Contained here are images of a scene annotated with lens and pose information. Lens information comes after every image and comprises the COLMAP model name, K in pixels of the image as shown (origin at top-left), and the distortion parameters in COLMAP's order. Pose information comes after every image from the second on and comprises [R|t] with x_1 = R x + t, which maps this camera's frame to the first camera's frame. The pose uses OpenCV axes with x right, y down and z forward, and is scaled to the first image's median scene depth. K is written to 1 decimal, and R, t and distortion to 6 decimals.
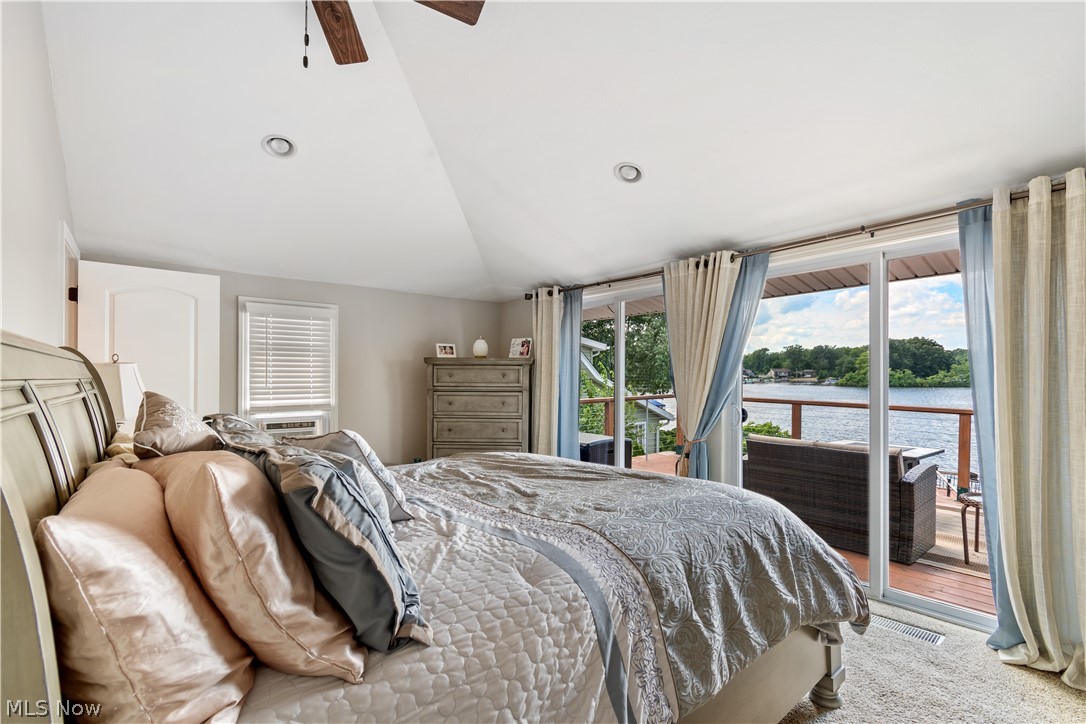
lens RADIAL K [[484.1, 0, 544.2], [0, 484.1, 365.9], [0, 0, 1]] dist [0.004180, -0.002043]
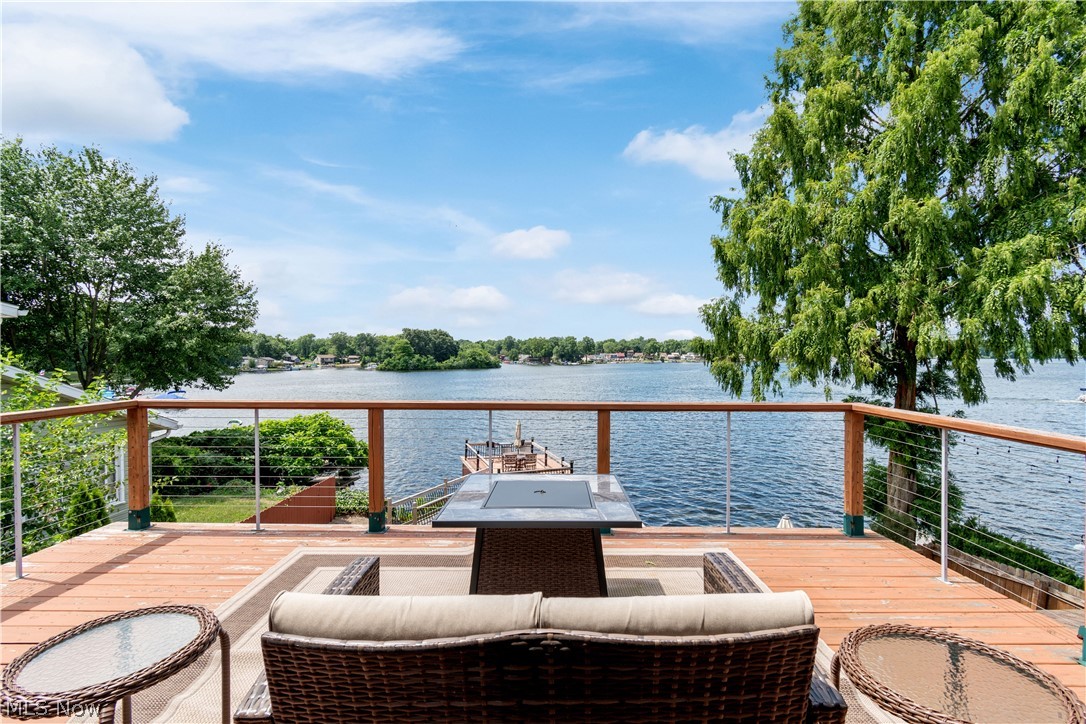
lens RADIAL K [[484.1, 0, 548.8], [0, 484.1, 368.8], [0, 0, 1]] dist [0.004180, -0.002043]
pose [[0.634391, -0.022336, 0.772690, 0.083879], [-0.004563, 0.999457, 0.032638, 0.004341], [-0.772999, -0.024231, 0.633944, 0.194625]]
